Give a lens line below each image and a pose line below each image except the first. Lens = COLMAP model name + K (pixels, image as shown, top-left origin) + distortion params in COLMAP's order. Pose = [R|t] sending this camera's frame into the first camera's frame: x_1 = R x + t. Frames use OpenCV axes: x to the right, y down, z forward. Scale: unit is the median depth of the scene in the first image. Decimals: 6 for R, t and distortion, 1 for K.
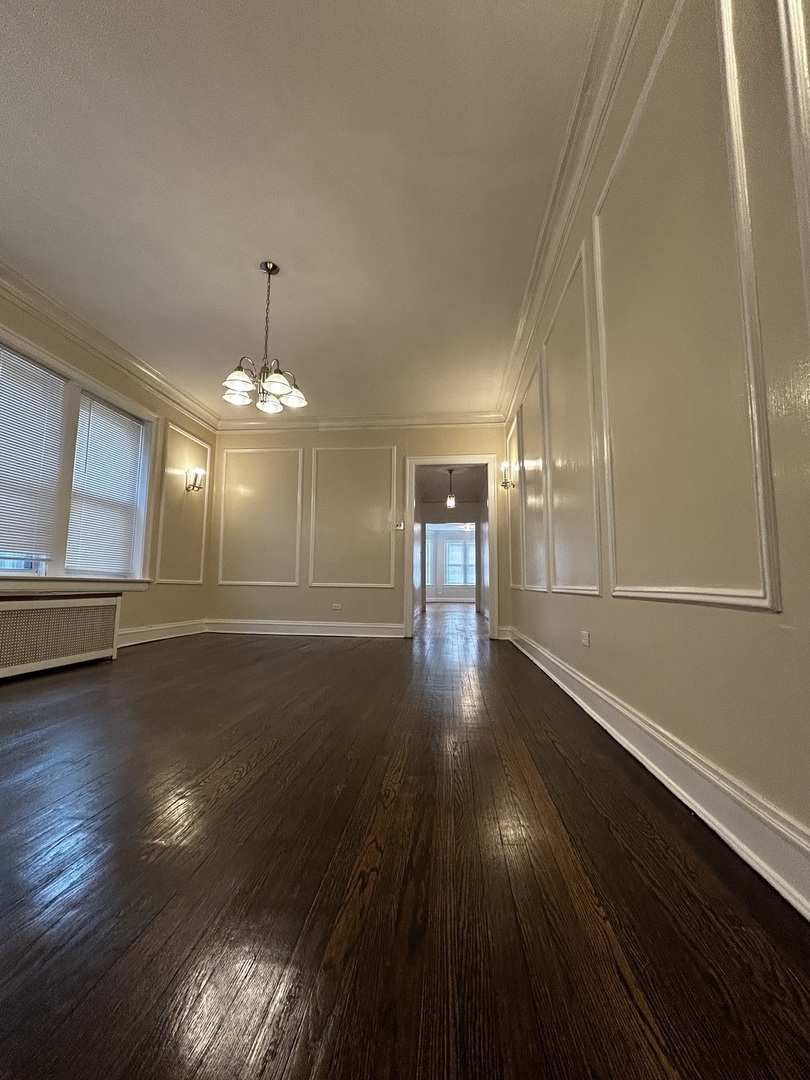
lens RADIAL K [[433.4, 0, 404.4], [0, 433.4, 540.9], [0, 0, 1]] dist [-0.000272, -0.000122]
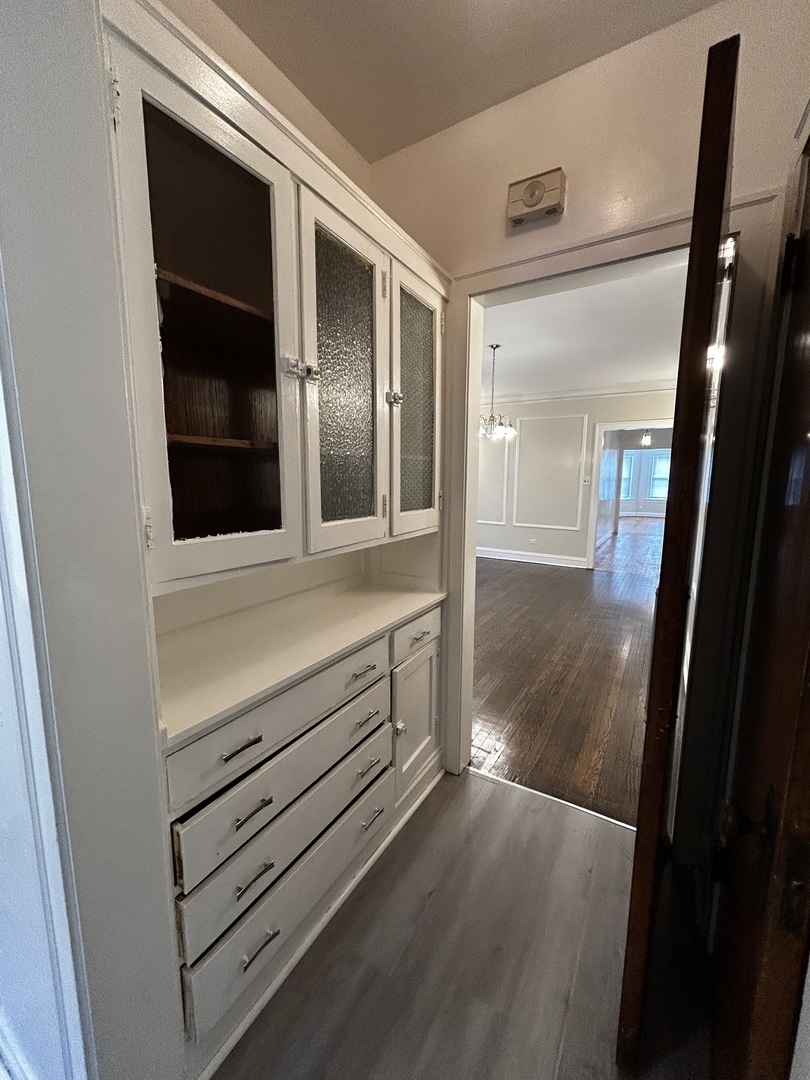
lens RADIAL K [[433.4, 0, 405.5], [0, 433.4, 541.3], [0, 0, 1]] dist [-0.000272, -0.000122]
pose [[0.905415, 0.058718, -0.420448, 0.064049], [0.044458, 0.971828, 0.231459, -0.228153], [0.422194, -0.228259, 0.877297, -0.450290]]
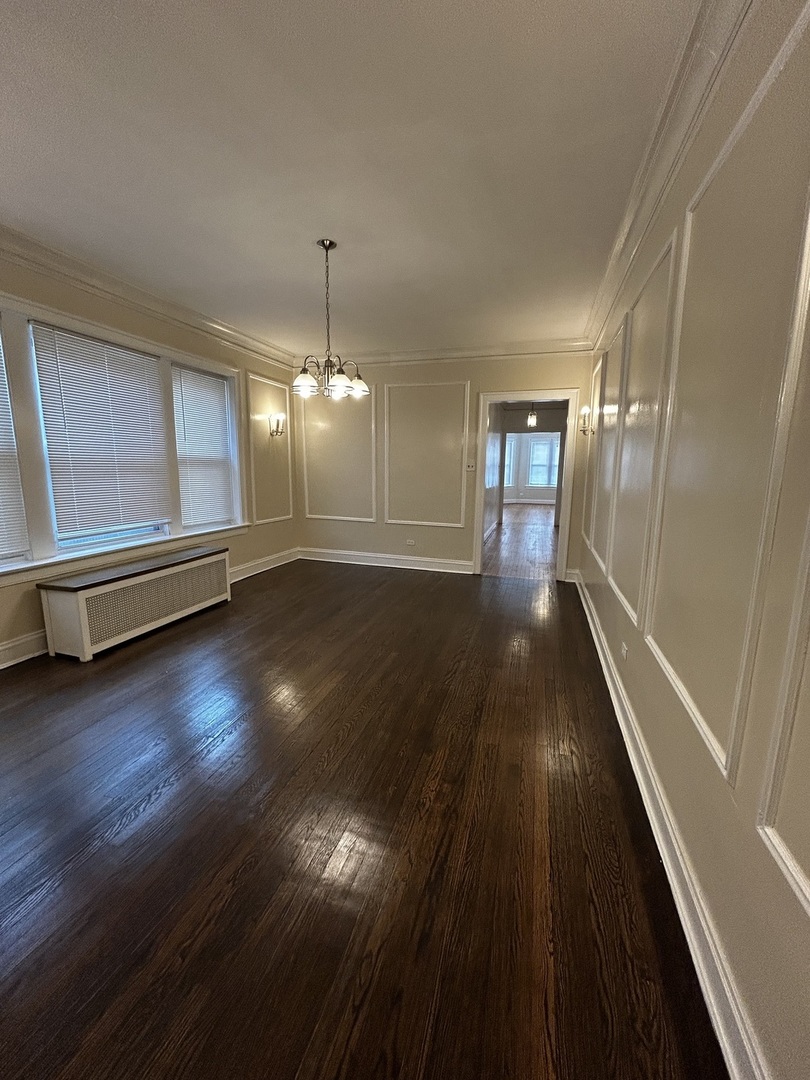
lens RADIAL K [[433.4, 0, 405.5], [0, 433.4, 539.9], [0, 0, 1]] dist [-0.000272, -0.000122]
pose [[0.982034, 0.033659, -0.185677, 0.039439], [0.017201, 0.963899, 0.265711, -0.178139], [0.187917, -0.264131, 0.946003, -0.025083]]
